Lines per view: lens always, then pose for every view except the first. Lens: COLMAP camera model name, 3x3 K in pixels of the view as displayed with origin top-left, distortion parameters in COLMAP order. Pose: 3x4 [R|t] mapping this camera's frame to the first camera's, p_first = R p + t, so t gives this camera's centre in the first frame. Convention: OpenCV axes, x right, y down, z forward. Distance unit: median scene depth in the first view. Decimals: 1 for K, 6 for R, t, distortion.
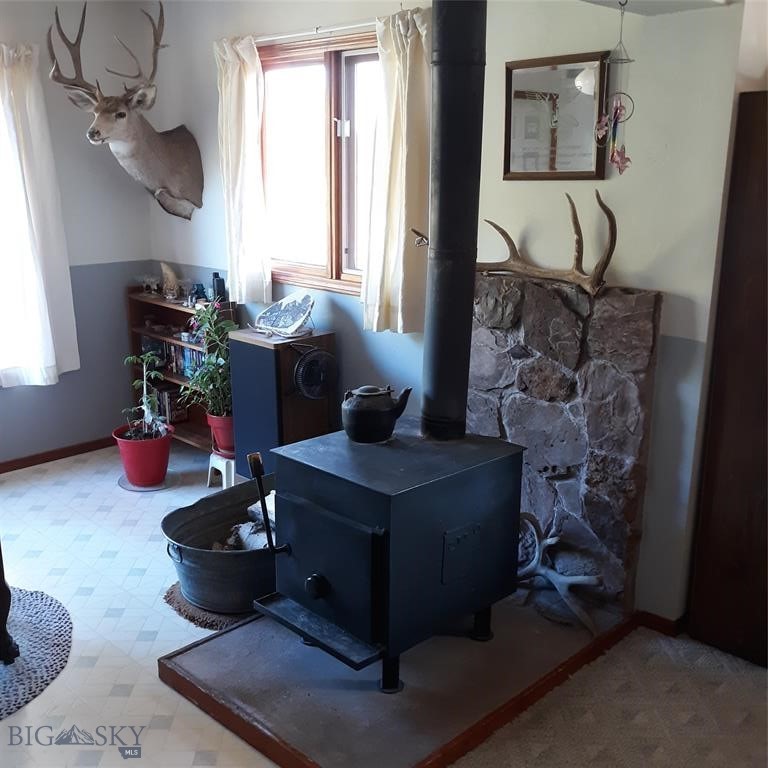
lens RADIAL K [[843.2, 0, 384.0], [0, 843.2, 384.0], [0, 0, 1]] dist [0.117646, -0.395495]
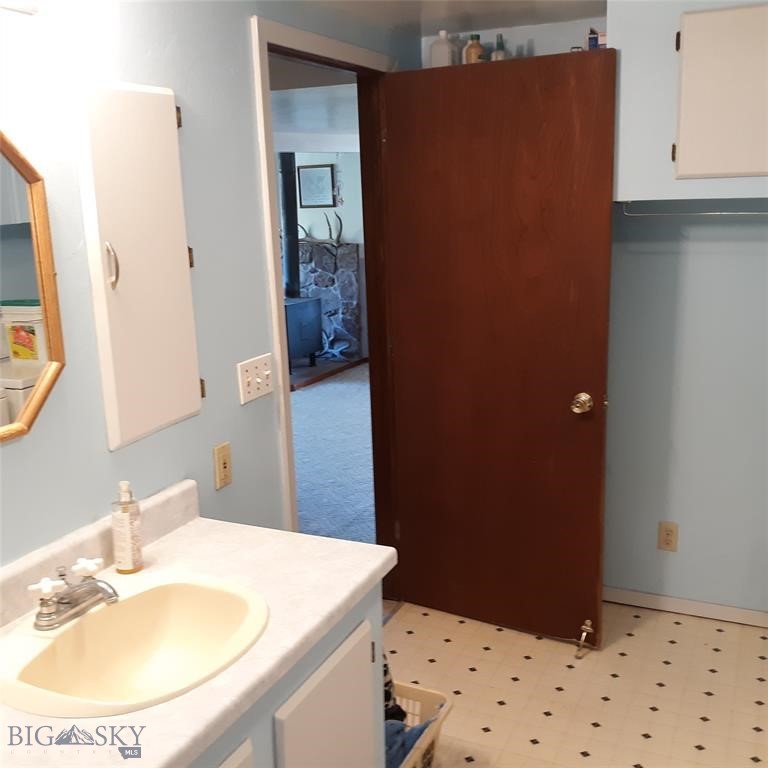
lens RADIAL K [[843.2, 0, 384.0], [0, 843.2, 384.0], [0, 0, 1]] dist [0.117646, -0.395495]
pose [[0.949438, -0.102958, 0.296591, -0.492714], [0.111190, 0.993739, -0.010975, 0.399649], [-0.293604, 0.043398, 0.954941, -1.740174]]
